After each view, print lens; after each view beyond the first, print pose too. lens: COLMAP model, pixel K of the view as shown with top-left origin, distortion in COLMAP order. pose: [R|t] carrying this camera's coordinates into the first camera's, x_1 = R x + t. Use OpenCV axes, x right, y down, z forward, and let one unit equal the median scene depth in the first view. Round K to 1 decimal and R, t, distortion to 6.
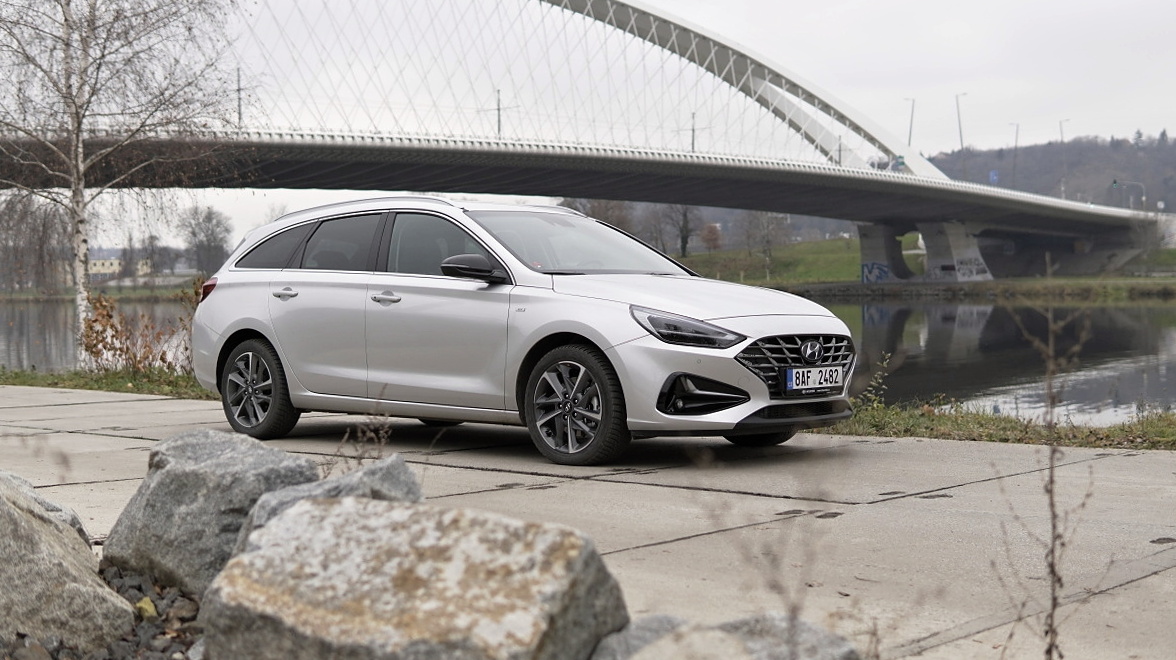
lens RADIAL K [[1529.5, 0, 588.0], [0, 1529.5, 330.0], [0, 0, 1]] dist [-0.000511, -0.003057]
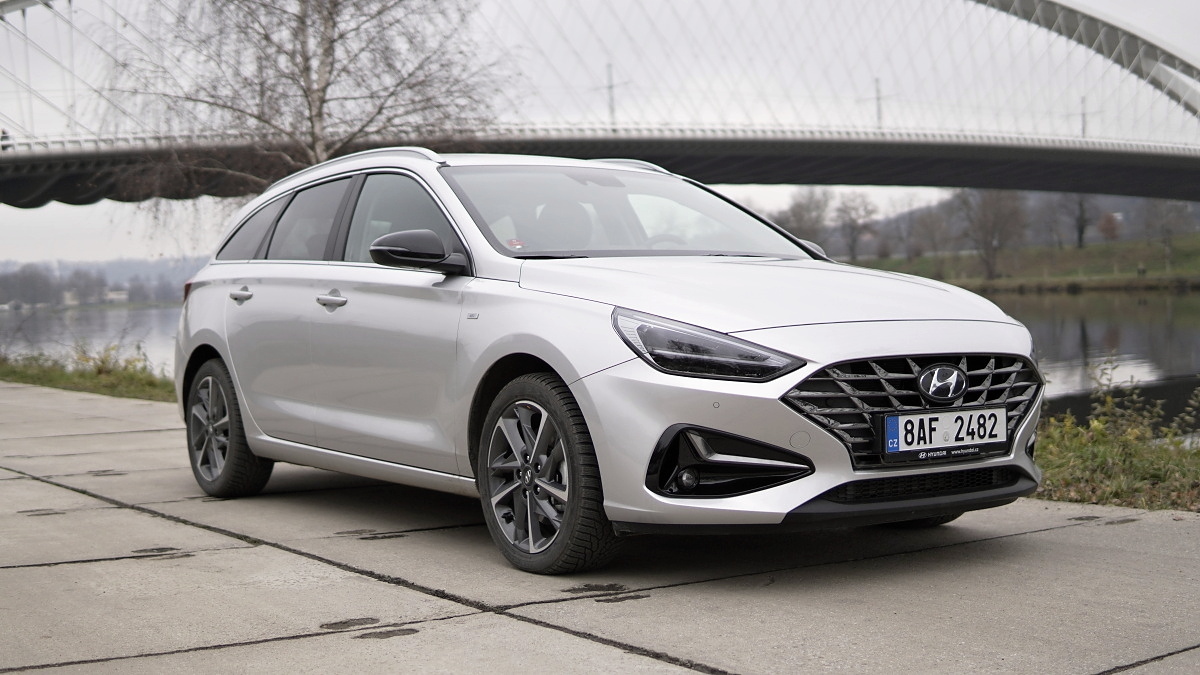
lens RADIAL K [[1560.7, 0, 600.0], [0, 1560.7, 337.5], [0, 0, 1]] dist [-0.000511, -0.003057]
pose [[0.975453, -0.007610, -0.220078, 0.150714], [0.008971, 0.999946, 0.005189, -0.007748], [0.220027, -0.007036, 0.975468, 0.399427]]
